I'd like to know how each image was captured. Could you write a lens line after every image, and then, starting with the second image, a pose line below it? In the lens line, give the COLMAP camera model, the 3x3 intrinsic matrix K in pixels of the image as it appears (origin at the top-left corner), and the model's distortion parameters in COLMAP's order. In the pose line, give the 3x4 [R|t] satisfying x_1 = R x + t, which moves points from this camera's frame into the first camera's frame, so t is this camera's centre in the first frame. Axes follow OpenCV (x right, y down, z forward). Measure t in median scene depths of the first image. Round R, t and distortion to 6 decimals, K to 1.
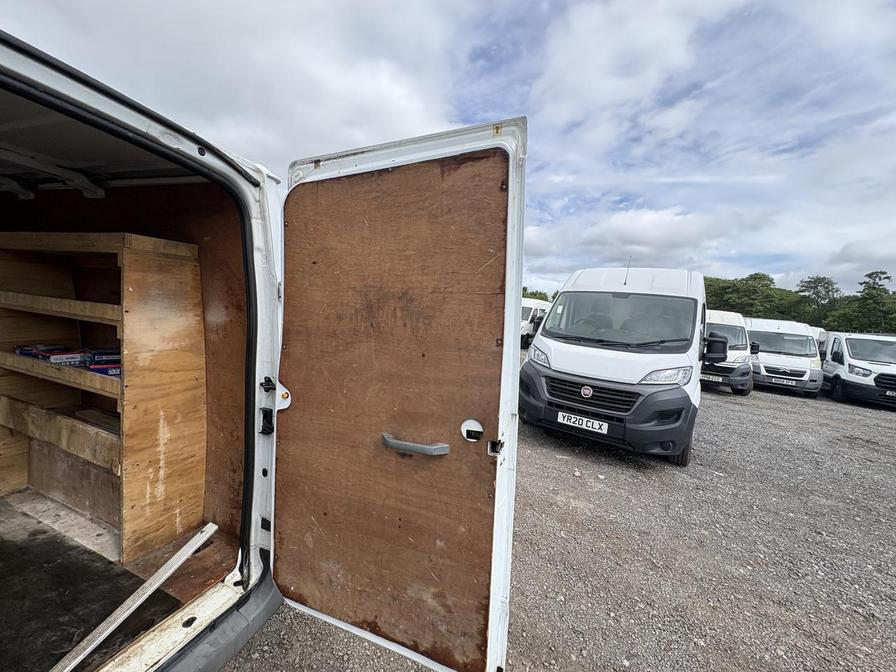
lens RADIAL K [[357.5, 0, 447.2], [0, 357.5, 338.0], [0, 0, 1]] dist [0.000471, 0.000384]
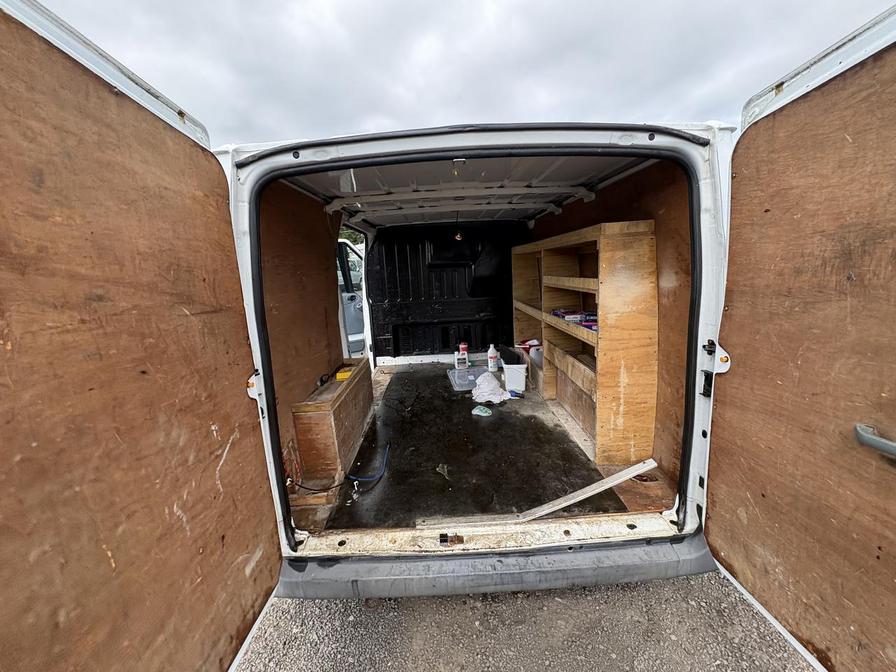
lens RADIAL K [[352.4, 0, 448.0], [0, 352.4, 338.5], [0, 0, 1]] dist [-0.000440, 0.005581]
pose [[0.377756, 0.078917, -0.922536, 0.131135], [0.006760, 0.996100, 0.087978, 0.014894], [0.925880, -0.039471, 0.375749, -0.044817]]
